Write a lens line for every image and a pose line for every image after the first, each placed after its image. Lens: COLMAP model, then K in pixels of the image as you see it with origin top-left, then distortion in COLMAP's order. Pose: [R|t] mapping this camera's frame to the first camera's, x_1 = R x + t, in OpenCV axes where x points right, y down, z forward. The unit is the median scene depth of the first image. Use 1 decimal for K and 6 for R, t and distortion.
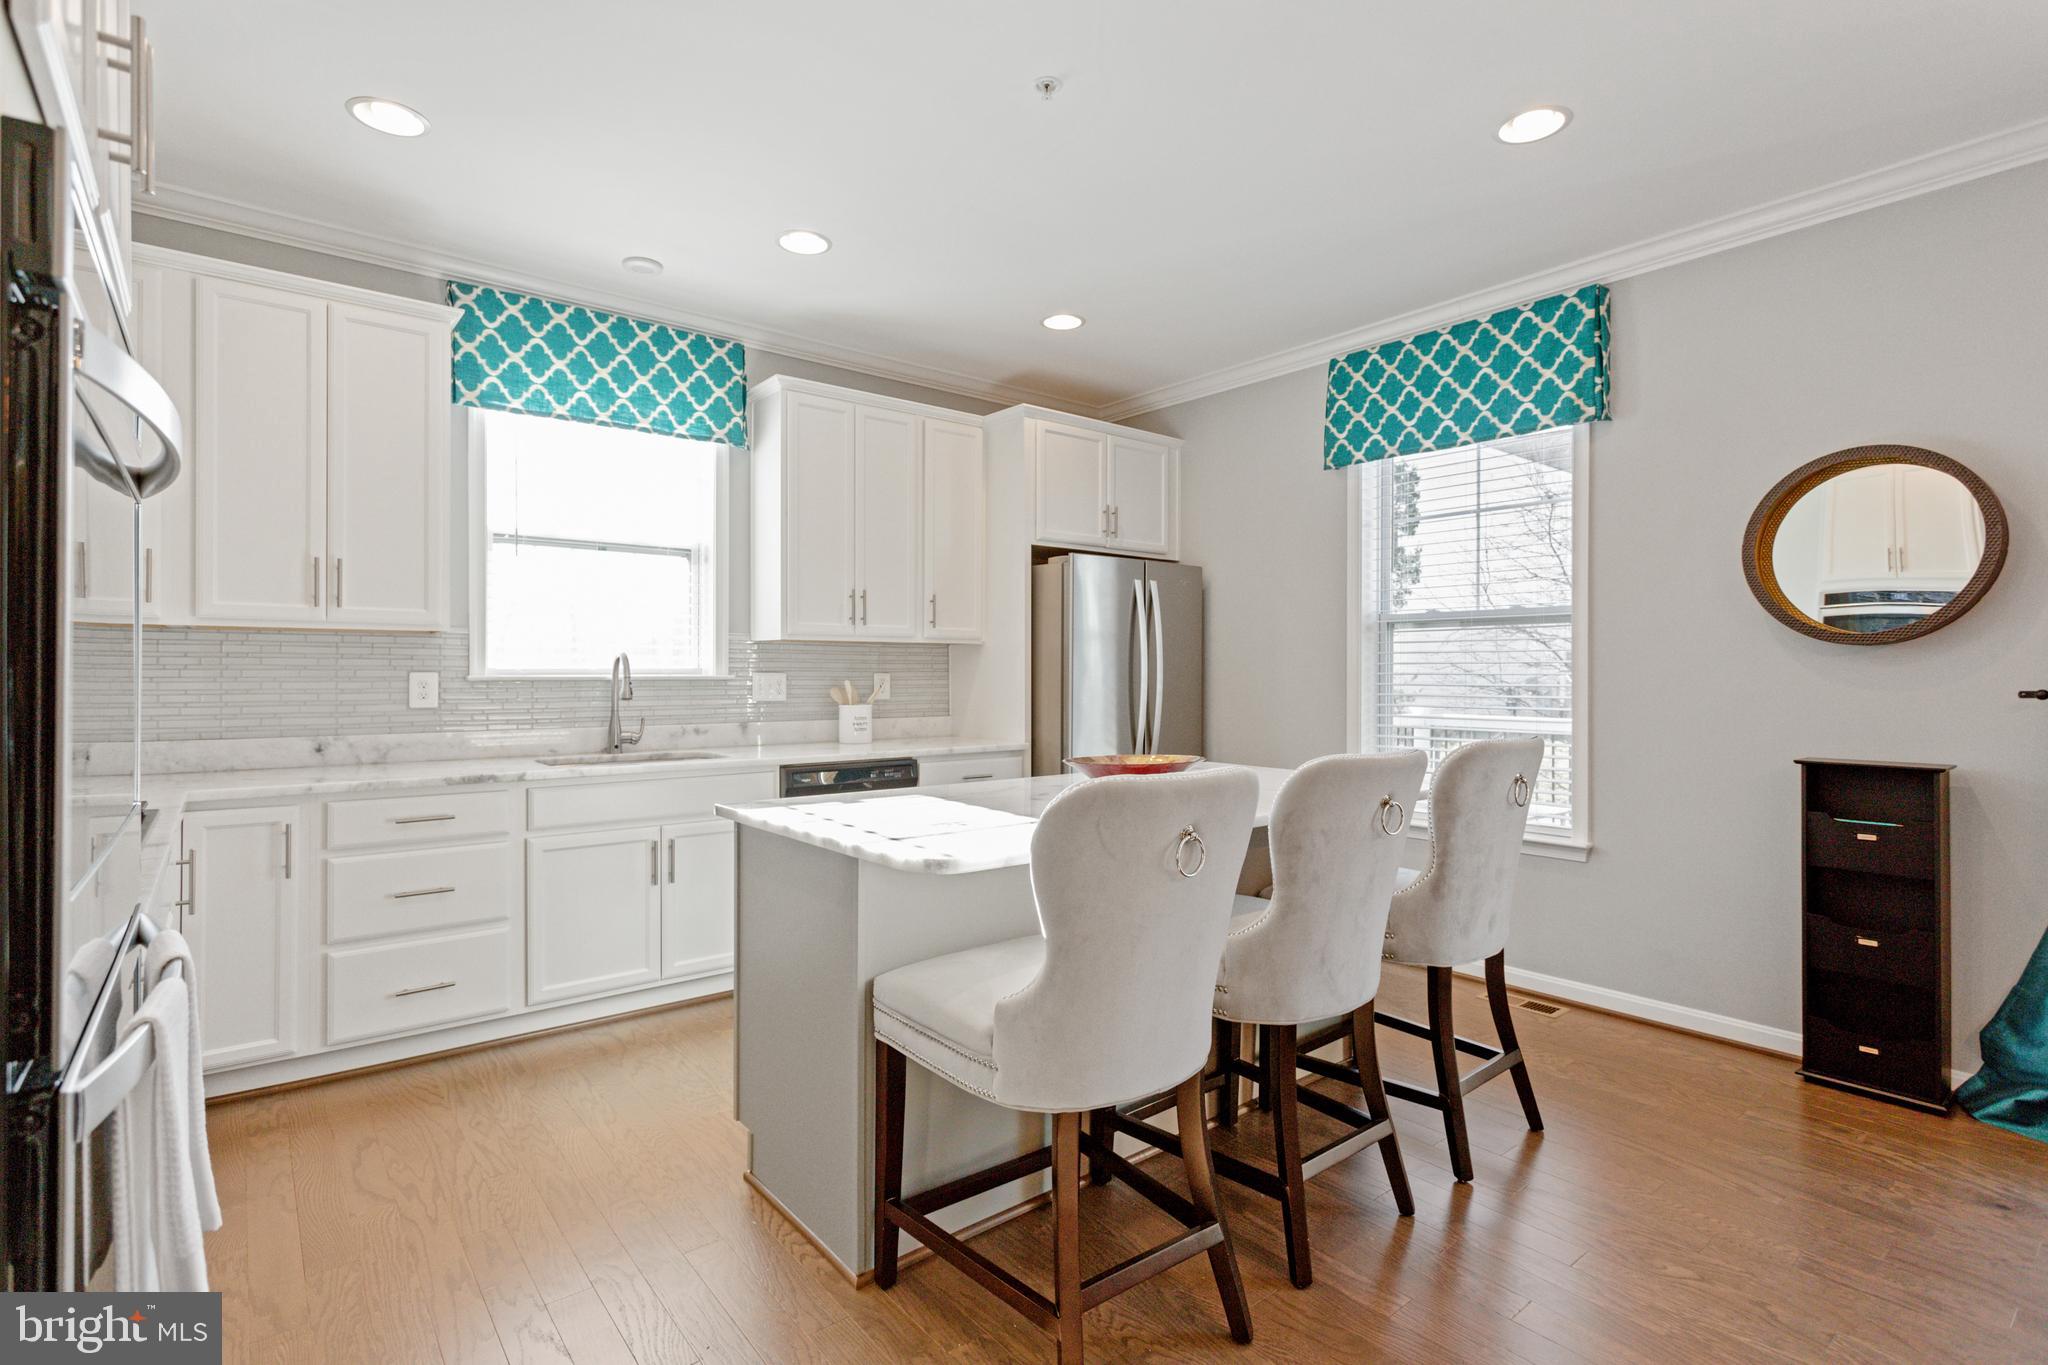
lens RADIAL K [[976.6, 0, 1015.0], [0, 976.6, 675.2], [0, 0, 1]] dist [0.001536, 0.000294]
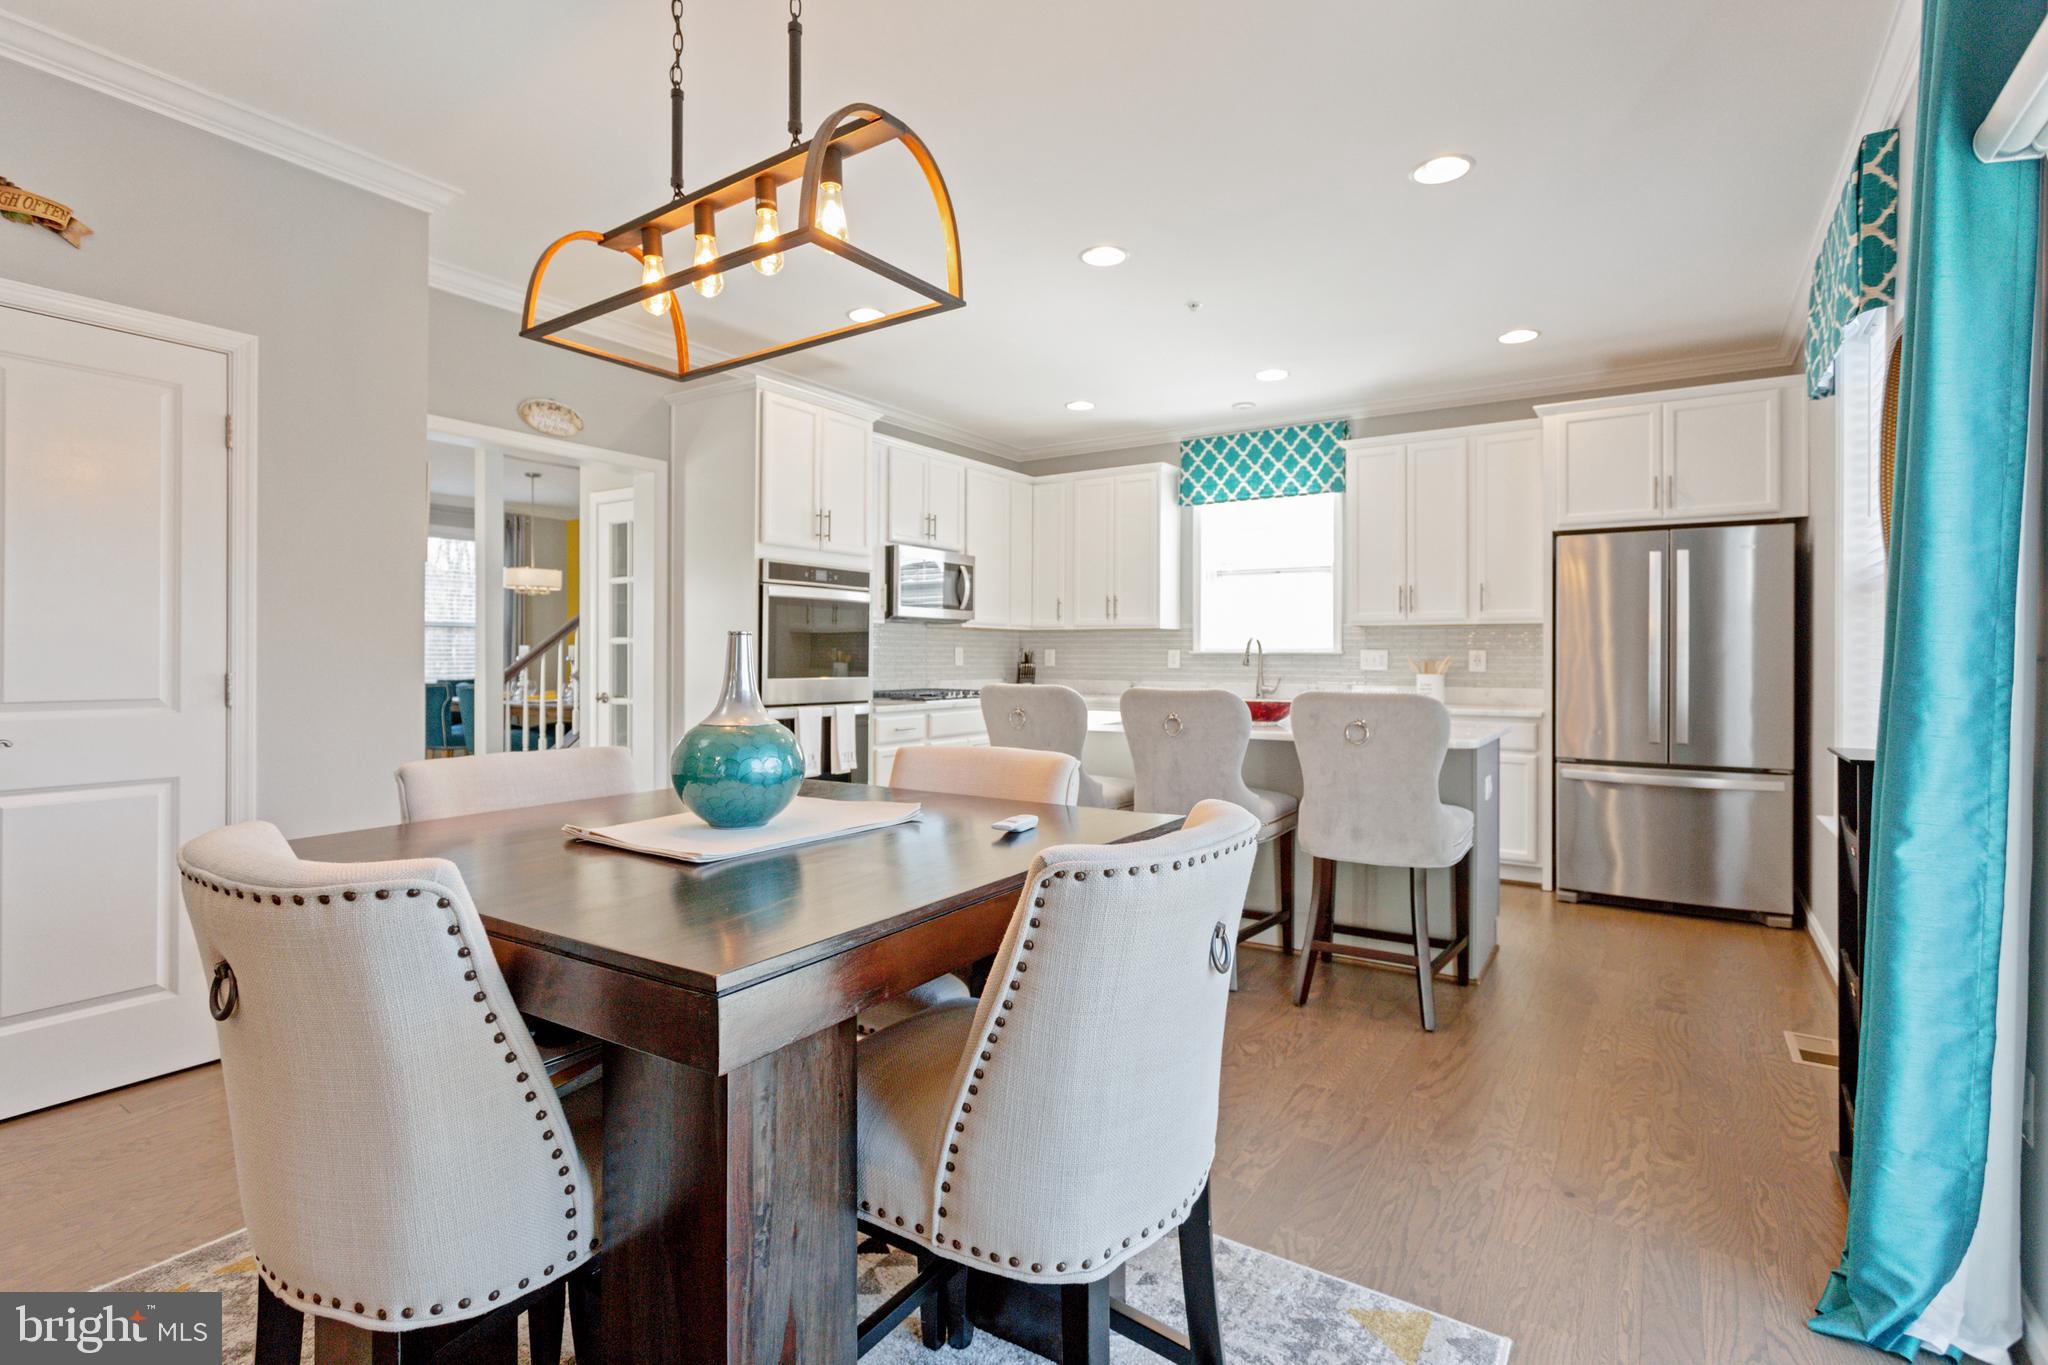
lens RADIAL K [[976.6, 0, 1009.4], [0, 976.6, 656.9], [0, 0, 1]] dist [0.001536, 0.000294]
pose [[0.302730, 0.001847, -0.953075, 1.034391], [-0.003243, 0.999994, 0.000908, 0.009343], [0.953071, 0.002816, 0.302734, 0.107803]]
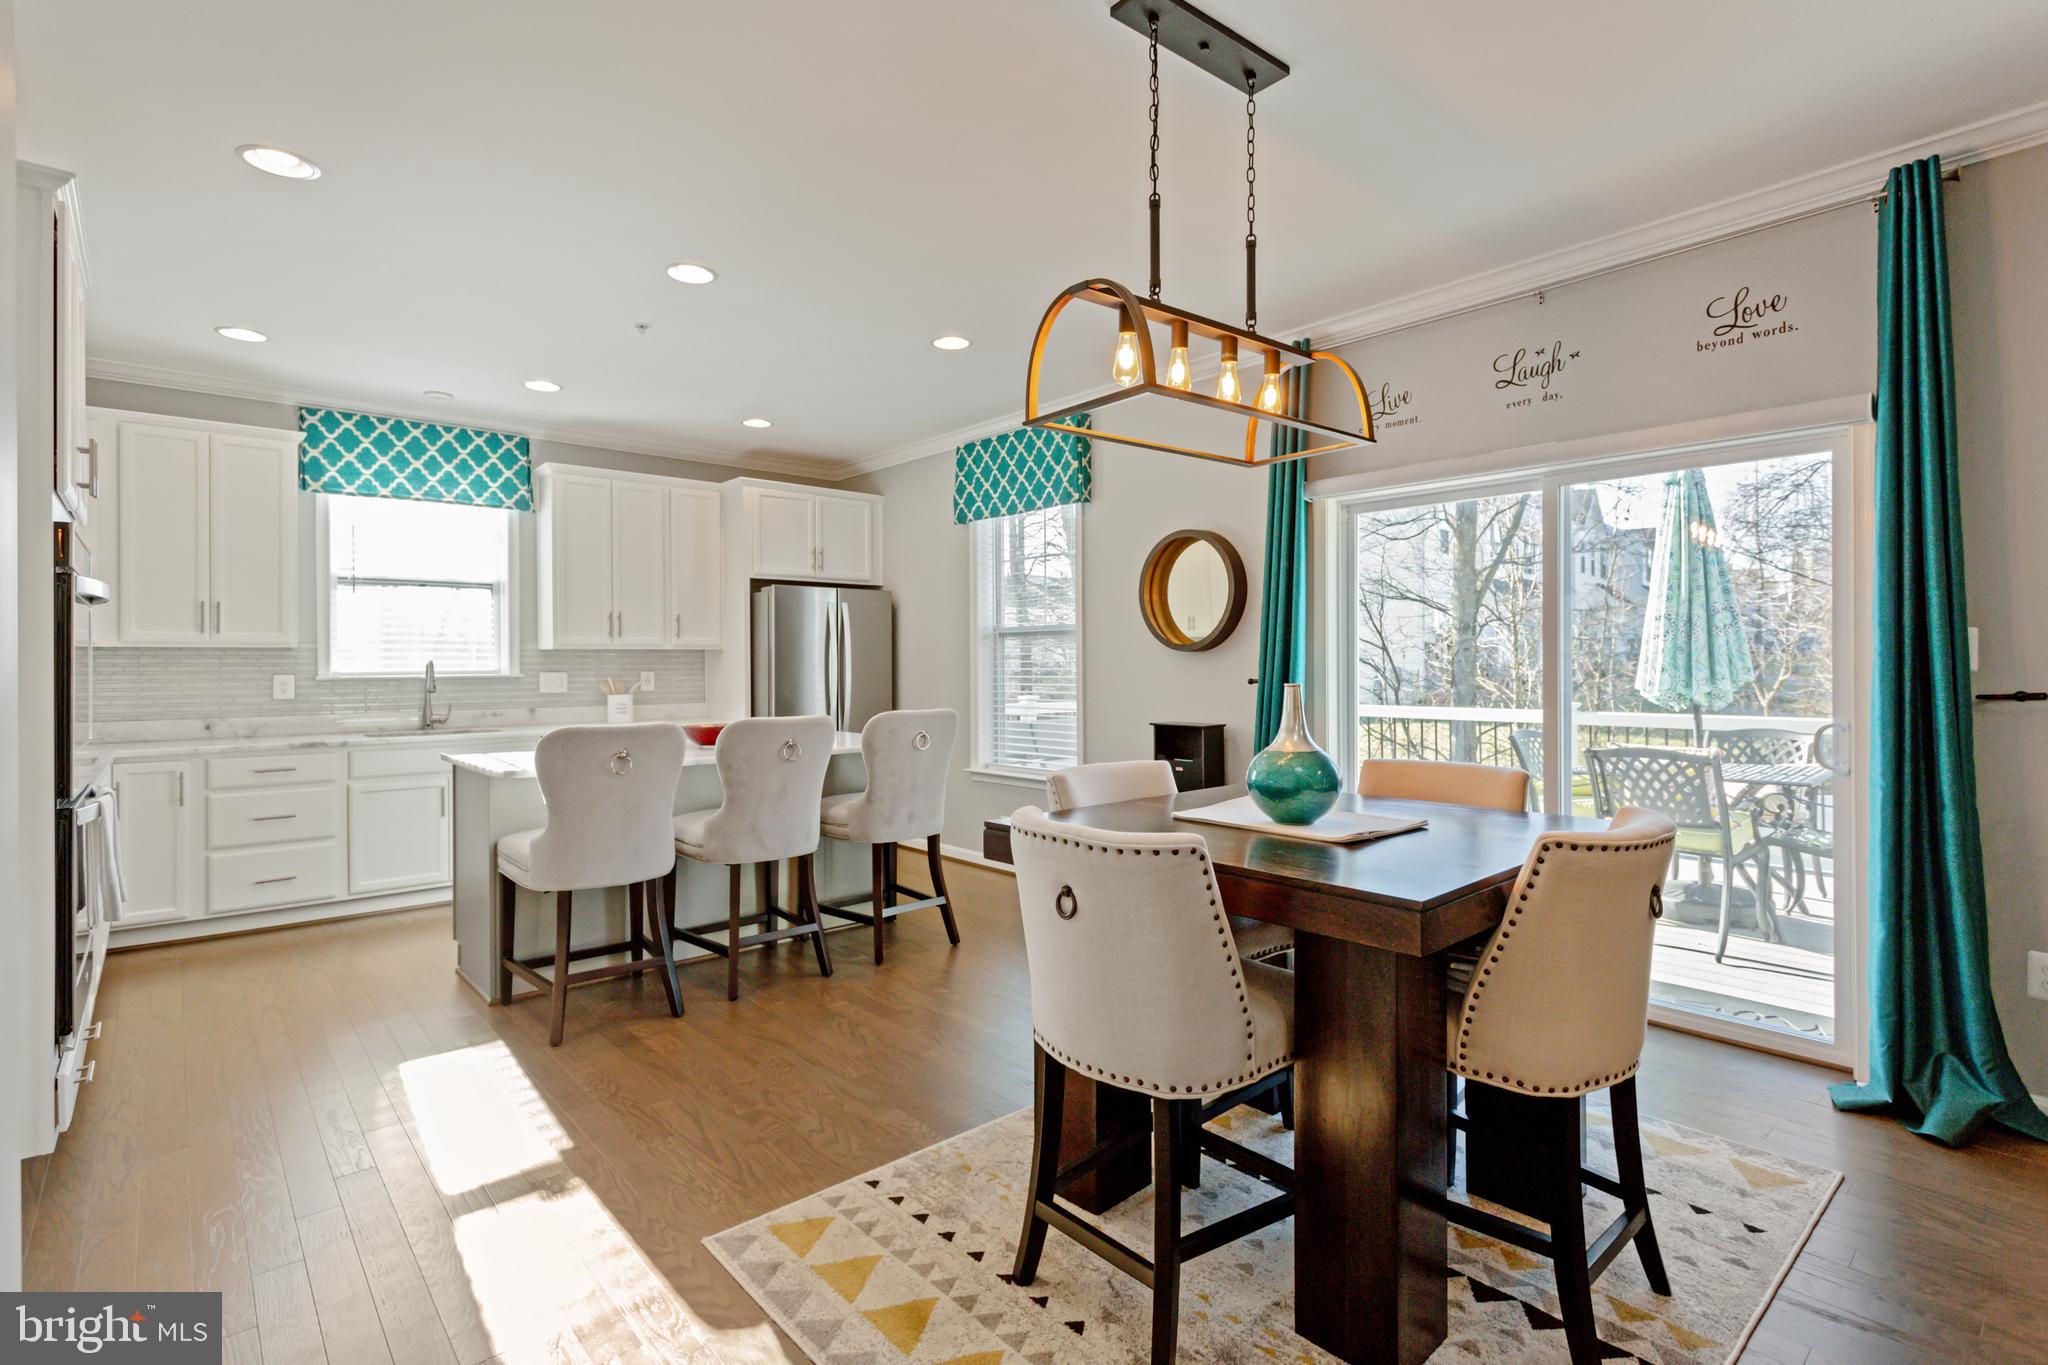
lens RADIAL K [[976.6, 0, 1022.1], [0, 976.6, 663.1], [0, 0, 1]] dist [0.001536, 0.000294]
pose [[0.999078, -0.008099, 0.042150, 0.405098], [0.008192, 0.999964, -0.002026, -0.008085], [-0.042132, 0.002369, 0.999109, -0.471138]]
